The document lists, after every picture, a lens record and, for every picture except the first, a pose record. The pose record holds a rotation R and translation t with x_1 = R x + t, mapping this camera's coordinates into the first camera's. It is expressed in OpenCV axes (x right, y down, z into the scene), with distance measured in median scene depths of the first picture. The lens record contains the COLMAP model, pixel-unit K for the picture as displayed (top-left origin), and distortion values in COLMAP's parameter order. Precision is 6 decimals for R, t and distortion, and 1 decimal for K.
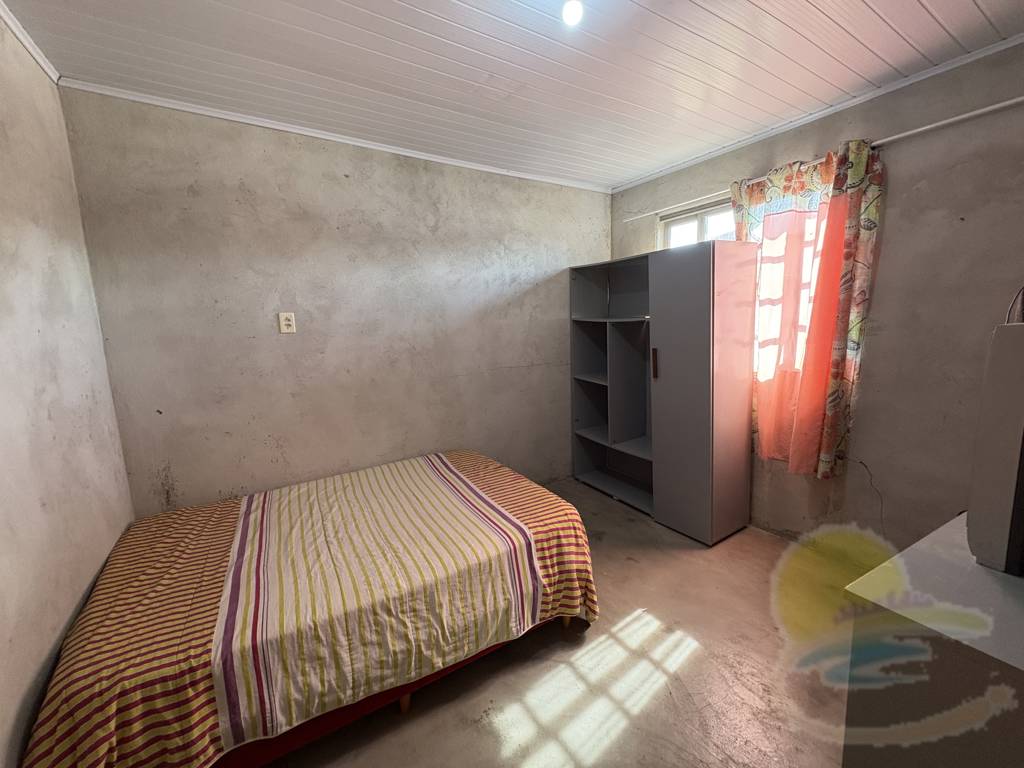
lens RADIAL K [[407.9, 0, 514.2], [0, 407.9, 383.1], [0, 0, 1]] dist [0.001275, -0.000134]
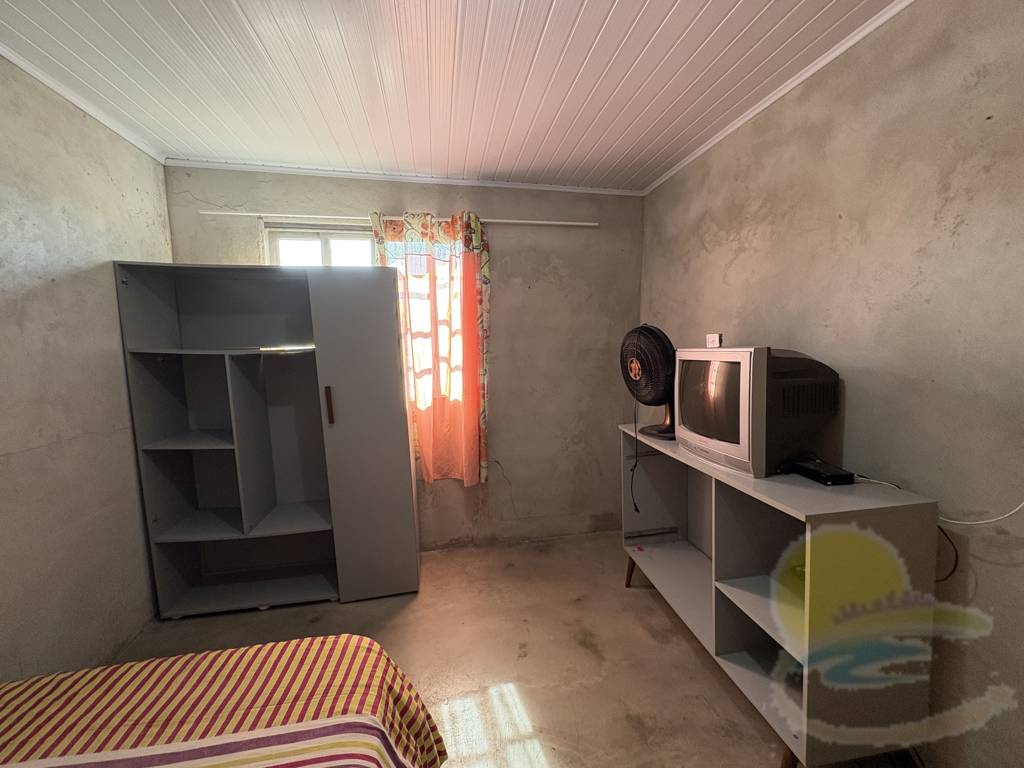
lens RADIAL K [[407.9, 0, 510.3], [0, 407.9, 382.9], [0, 0, 1]] dist [0.001275, -0.000134]
pose [[0.356395, -0.062819, 0.932221, -0.256737], [0.148008, 0.988935, 0.010056, -0.044889], [-0.922538, 0.134392, 0.361749, 0.363232]]
